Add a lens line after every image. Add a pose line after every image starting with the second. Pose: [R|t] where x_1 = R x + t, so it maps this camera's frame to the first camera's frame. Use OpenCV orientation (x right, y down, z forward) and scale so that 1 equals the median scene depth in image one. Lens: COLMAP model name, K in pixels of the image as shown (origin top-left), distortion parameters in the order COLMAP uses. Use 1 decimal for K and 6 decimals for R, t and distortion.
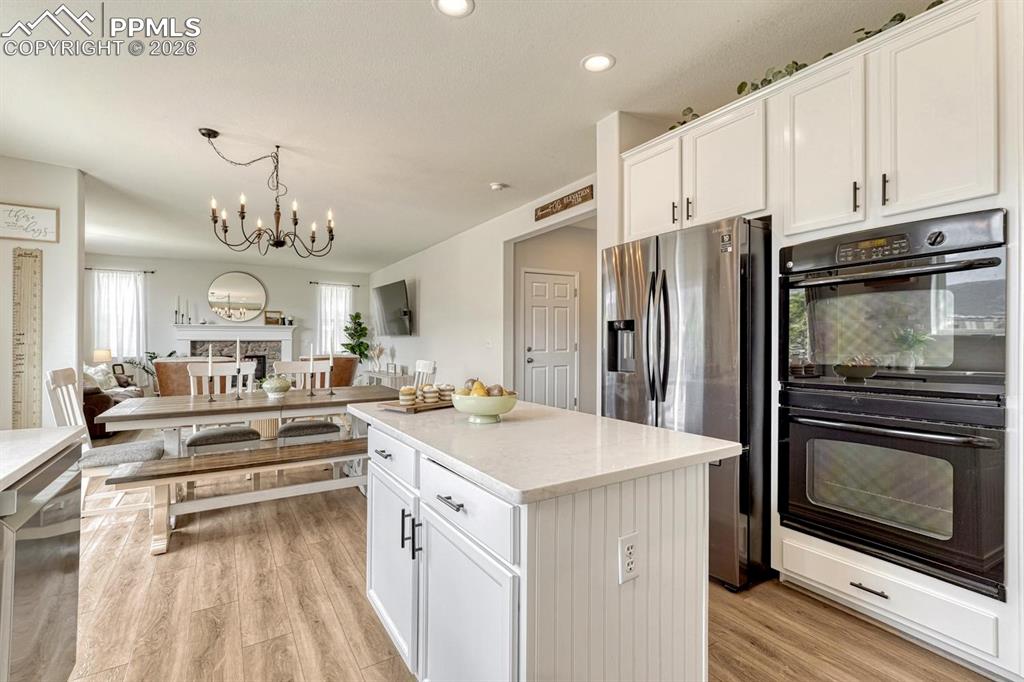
lens RADIAL K [[426.5, 0, 516.1], [0, 426.5, 328.4], [0, 0, 1]] dist [-0.014666, -0.000099]
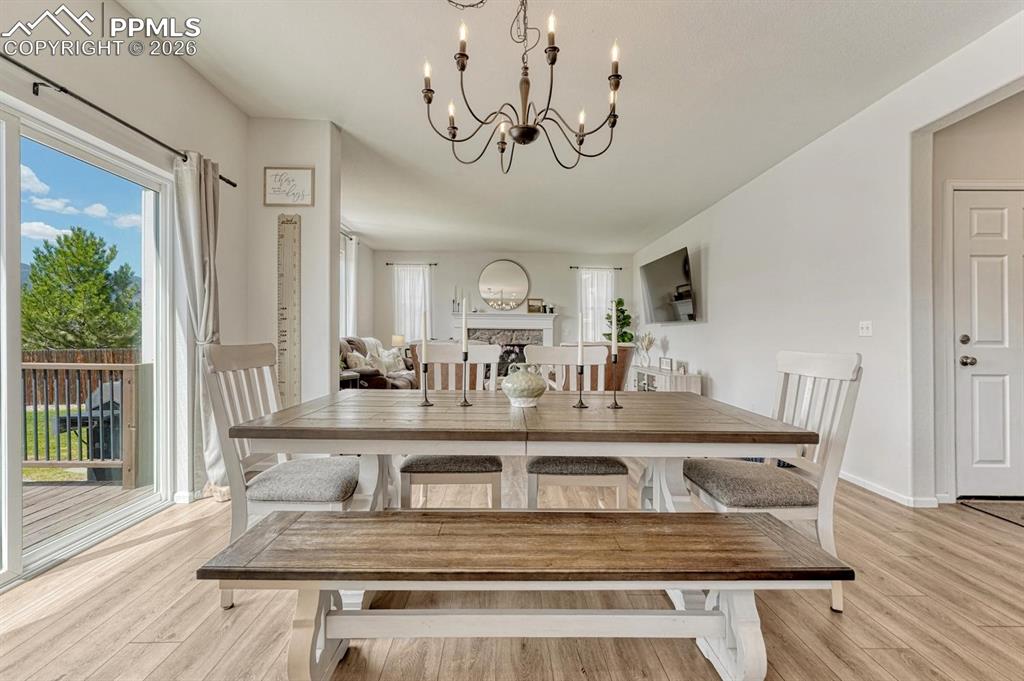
lens RADIAL K [[430.2, 0, 513.7], [0, 430.2, 336.5], [0, 0, 1]] dist [0.007177, 0.000298]
pose [[0.837278, 0.011949, -0.546647, -0.136141], [0.004539, 0.999575, 0.028801, 0.027524], [0.546759, -0.026596, 0.836868, 0.265806]]
